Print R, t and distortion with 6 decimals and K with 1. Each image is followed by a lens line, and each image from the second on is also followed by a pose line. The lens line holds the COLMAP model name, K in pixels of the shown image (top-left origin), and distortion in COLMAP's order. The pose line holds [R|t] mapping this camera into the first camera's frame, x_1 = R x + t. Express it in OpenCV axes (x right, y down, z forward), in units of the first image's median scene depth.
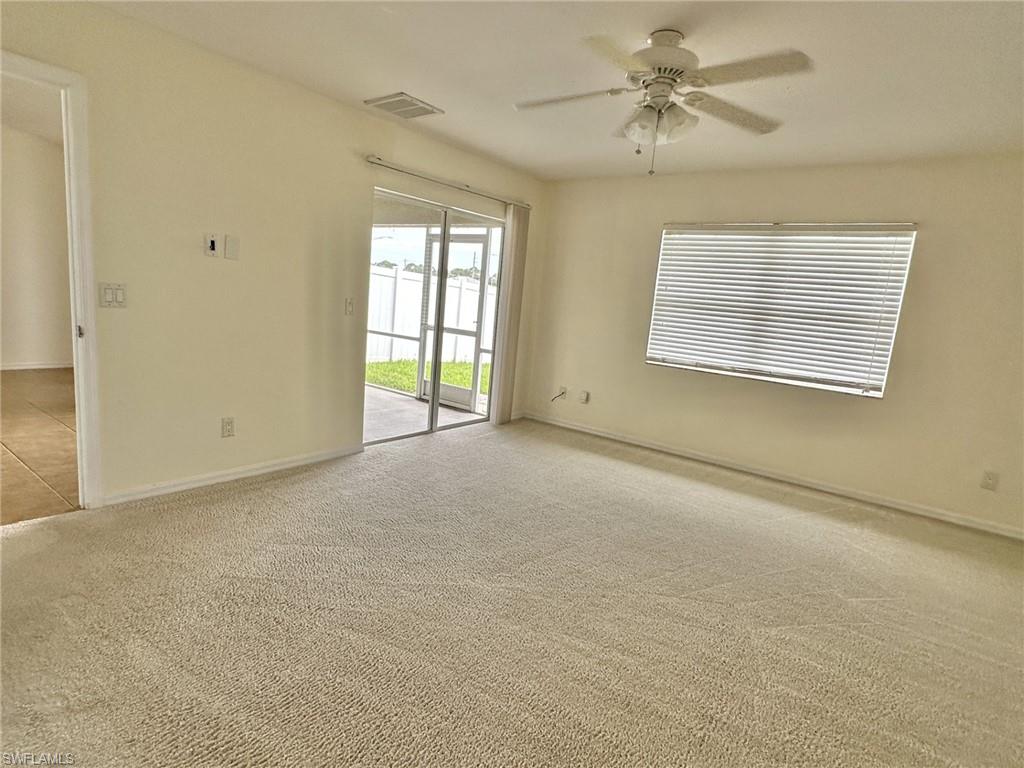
lens RADIAL K [[553.3, 0, 515.1], [0, 553.3, 383.5], [0, 0, 1]] dist [0.001194, -0.000068]
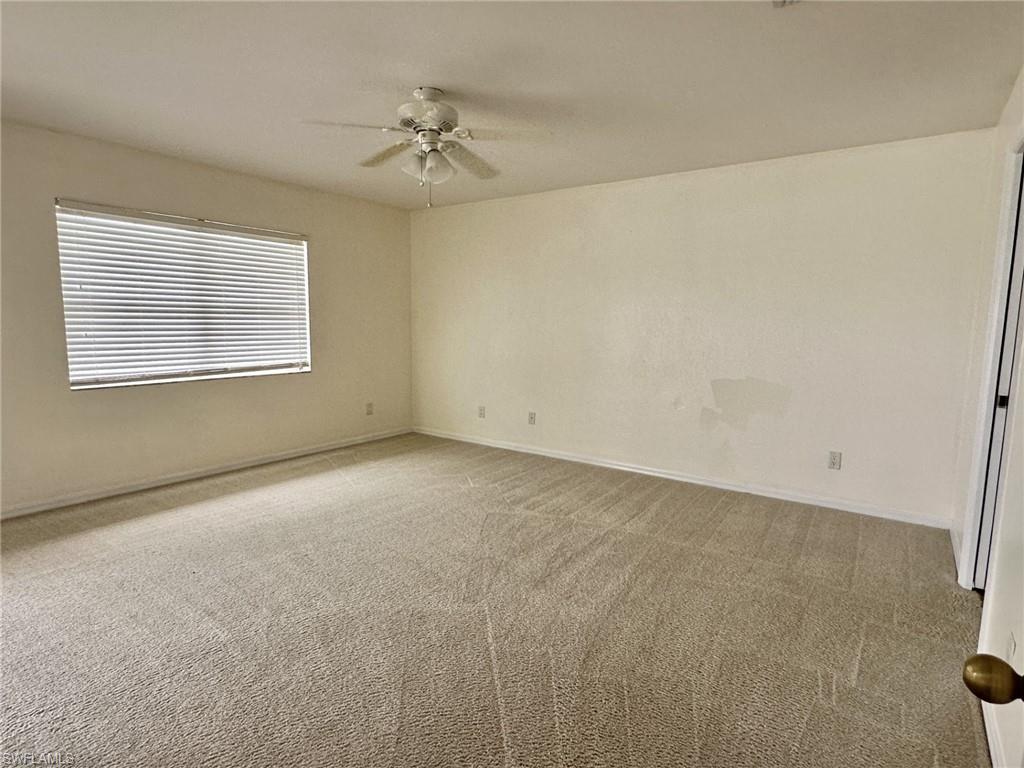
lens RADIAL K [[553.3, 0, 516.9], [0, 553.3, 387.0], [0, 0, 1]] dist [0.001194, -0.000068]
pose [[-0.014041, -0.206561, 0.978333, -0.538539], [0.147251, 0.967334, 0.206352, -0.117705], [-0.989000, 0.146958, 0.016834, 0.457691]]
